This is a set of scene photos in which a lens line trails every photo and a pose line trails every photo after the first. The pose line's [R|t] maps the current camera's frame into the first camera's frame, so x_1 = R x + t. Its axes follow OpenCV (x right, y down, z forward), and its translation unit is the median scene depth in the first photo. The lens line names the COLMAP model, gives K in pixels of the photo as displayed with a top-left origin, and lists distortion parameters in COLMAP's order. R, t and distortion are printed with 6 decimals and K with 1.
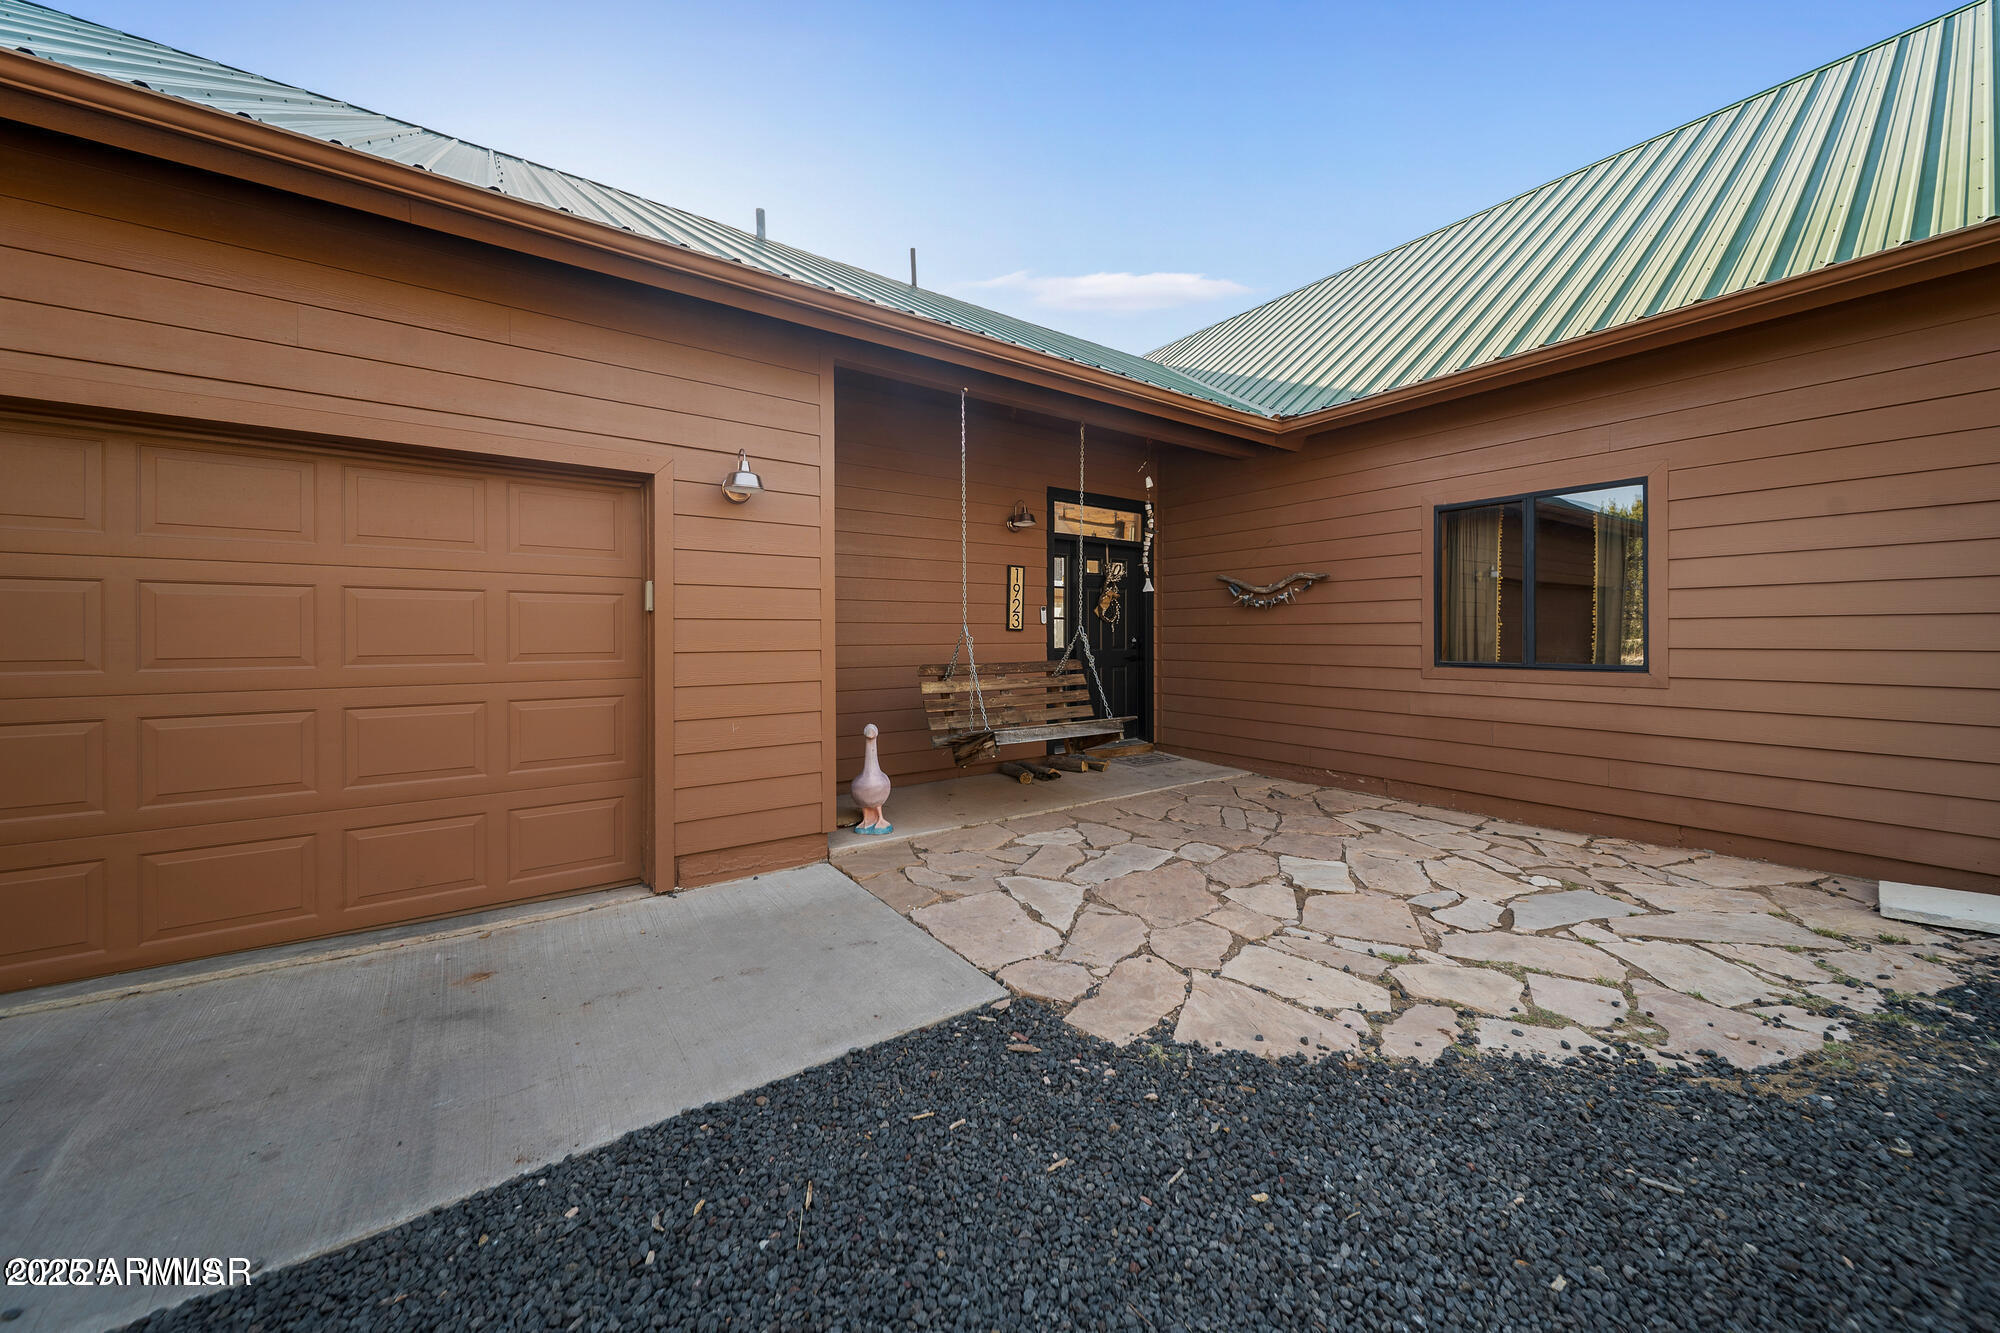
lens RADIAL K [[713.3, 0, 1000.6], [0, 713.3, 659.0], [0, 0, 1]] dist [0.001076, 0.000035]
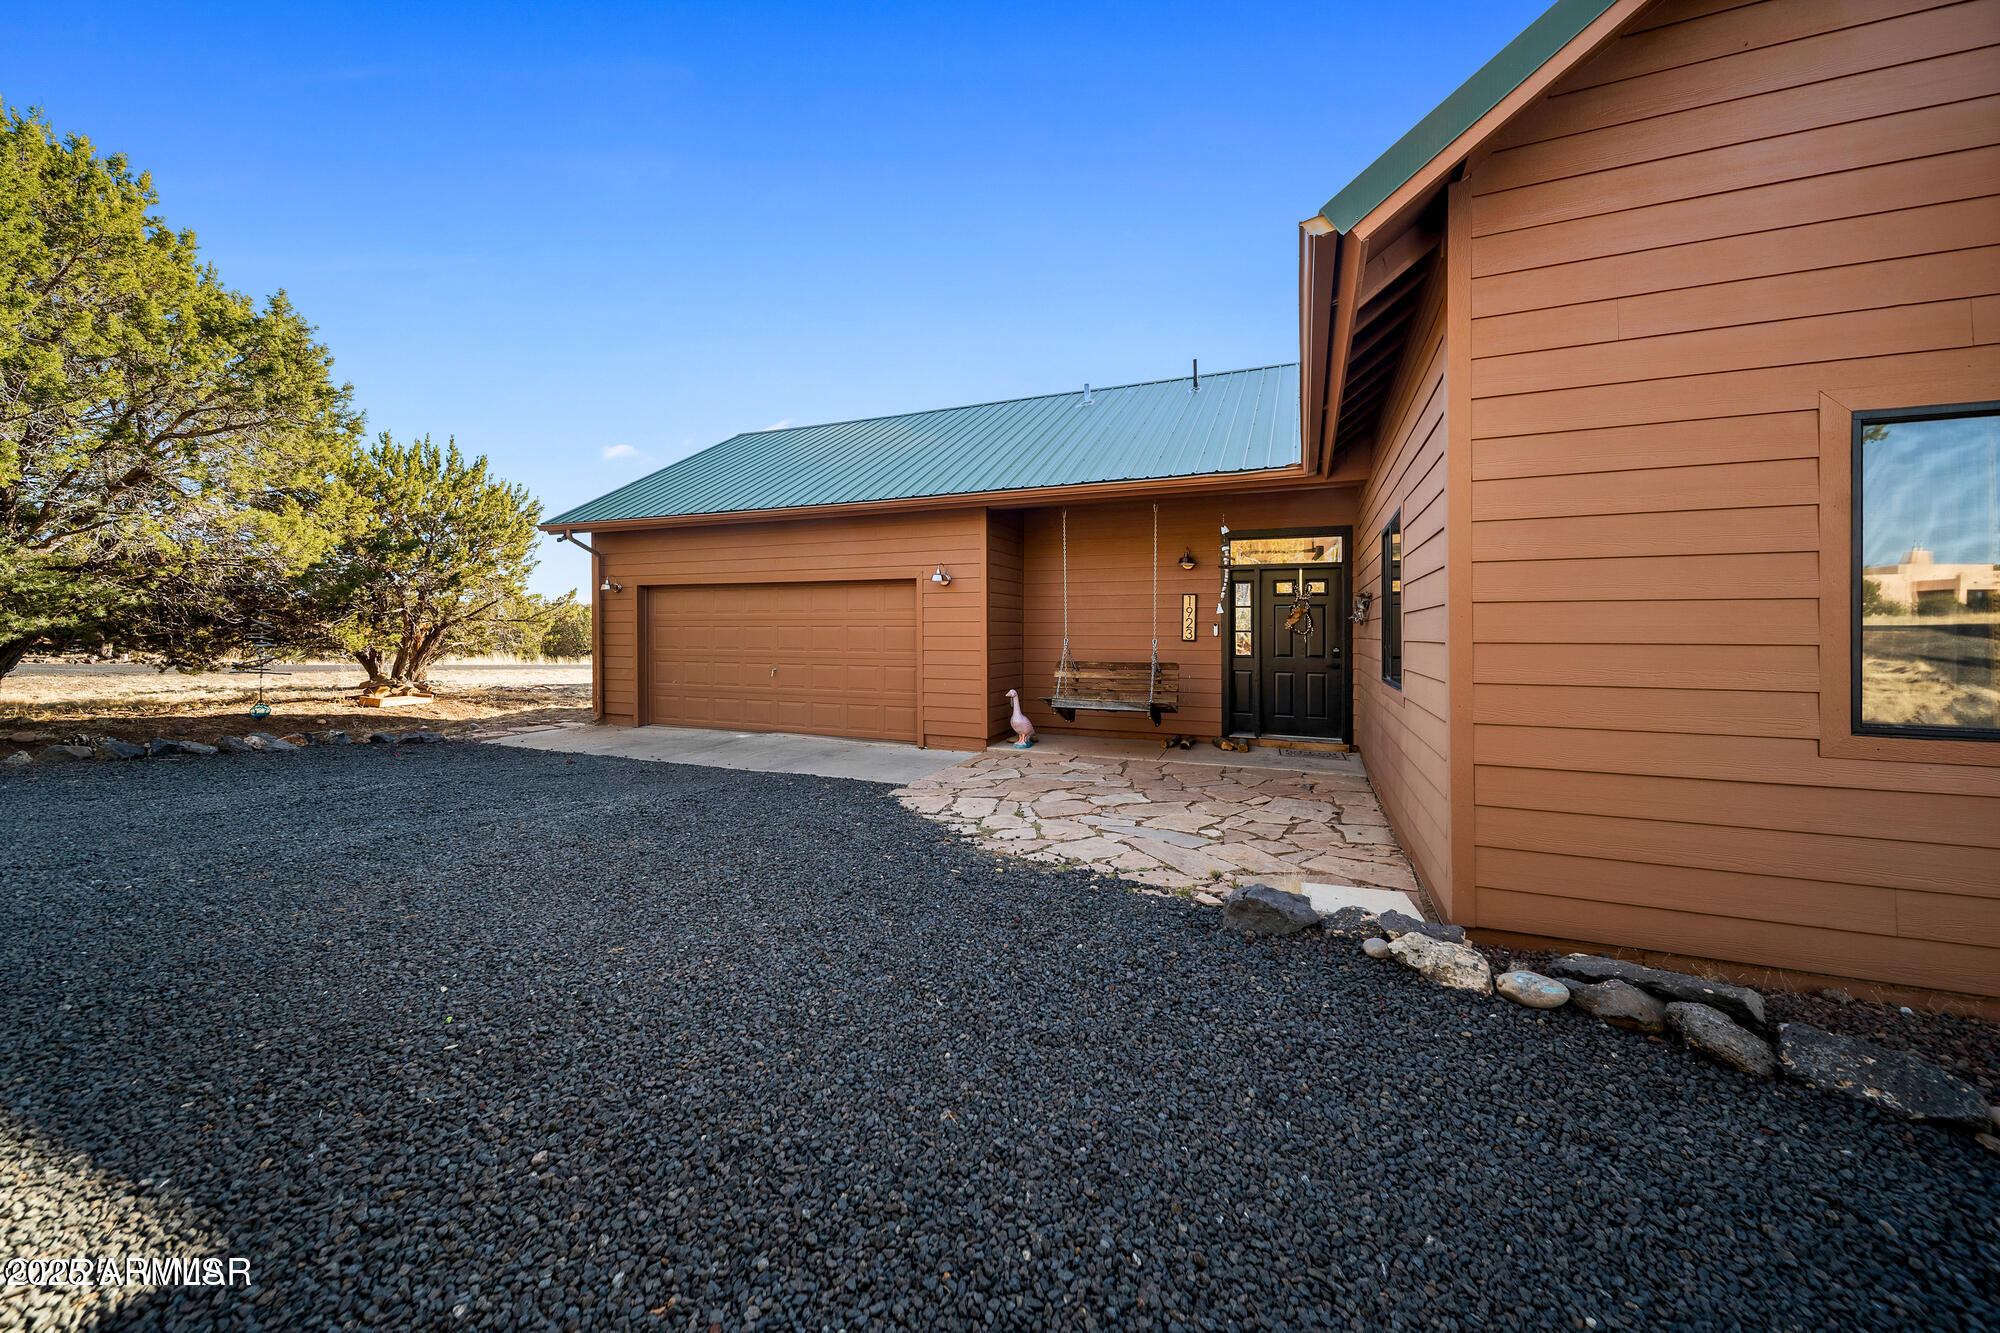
lens RADIAL K [[713.3, 0, 1013.3], [0, 713.3, 650.2], [0, 0, 1]] dist [0.001076, 0.000035]
pose [[0.525293, 0.013687, -0.850811, 1.022168], [-0.035686, 0.999345, -0.005957, -0.002458], [0.850173, 0.033491, 0.525438, -0.011510]]
